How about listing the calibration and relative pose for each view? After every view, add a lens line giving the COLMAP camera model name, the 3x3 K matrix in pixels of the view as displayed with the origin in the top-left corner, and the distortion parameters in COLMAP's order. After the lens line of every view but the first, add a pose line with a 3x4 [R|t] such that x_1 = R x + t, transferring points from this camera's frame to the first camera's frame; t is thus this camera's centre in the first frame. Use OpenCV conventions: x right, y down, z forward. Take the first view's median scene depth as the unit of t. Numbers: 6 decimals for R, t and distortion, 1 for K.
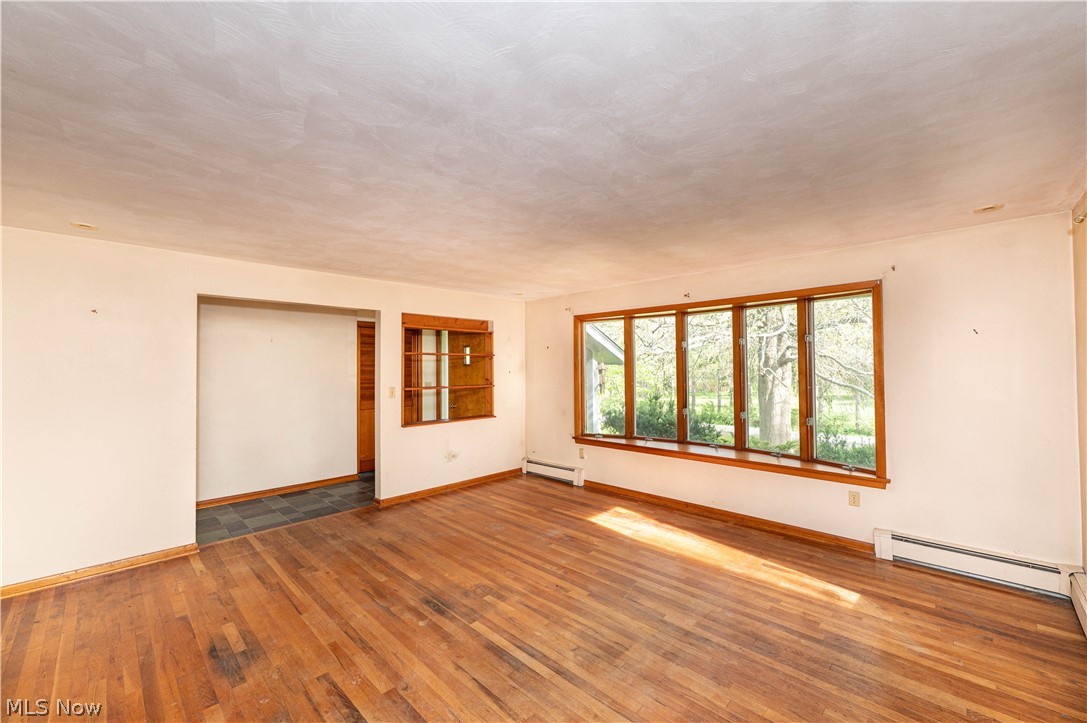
lens RADIAL K [[432.0, 0, 541.3], [0, 432.0, 364.8], [0, 0, 1]] dist [-0.001562, 0.000381]
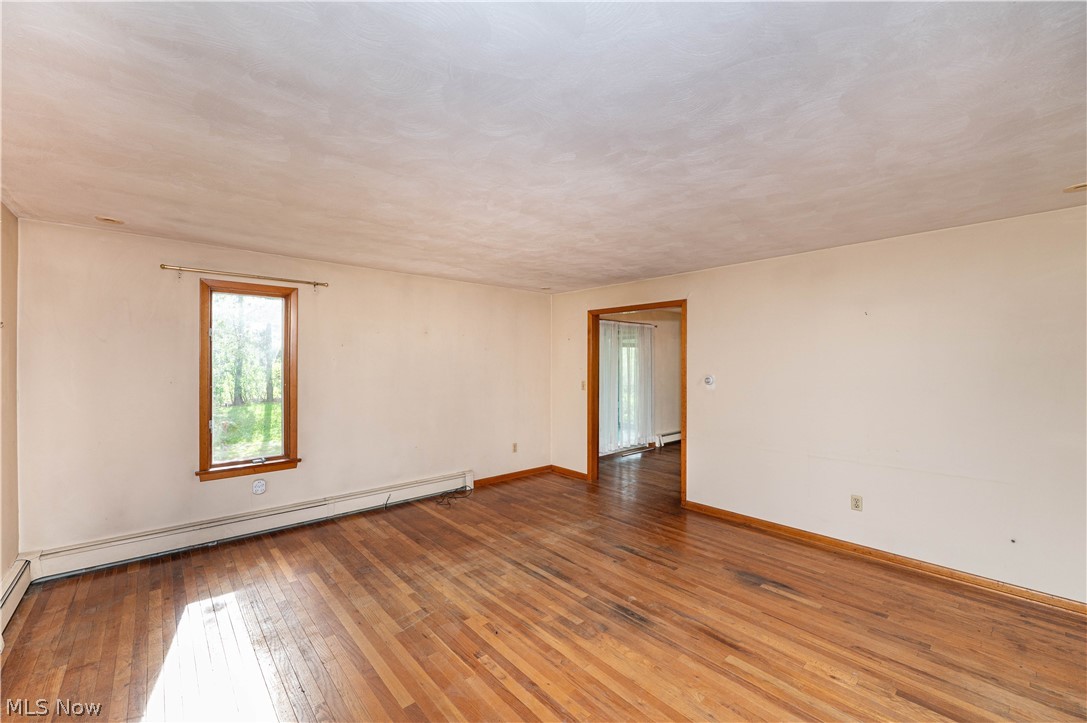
lens RADIAL K [[432.0, 0, 545.9], [0, 432.0, 361.9], [0, 0, 1]] dist [-0.001562, 0.000381]
pose [[-0.998062, 0.005660, 0.061967, -0.124825], [0.005046, 0.999937, -0.010069, 0.008852], [-0.062020, -0.009737, -0.998027, 2.066208]]
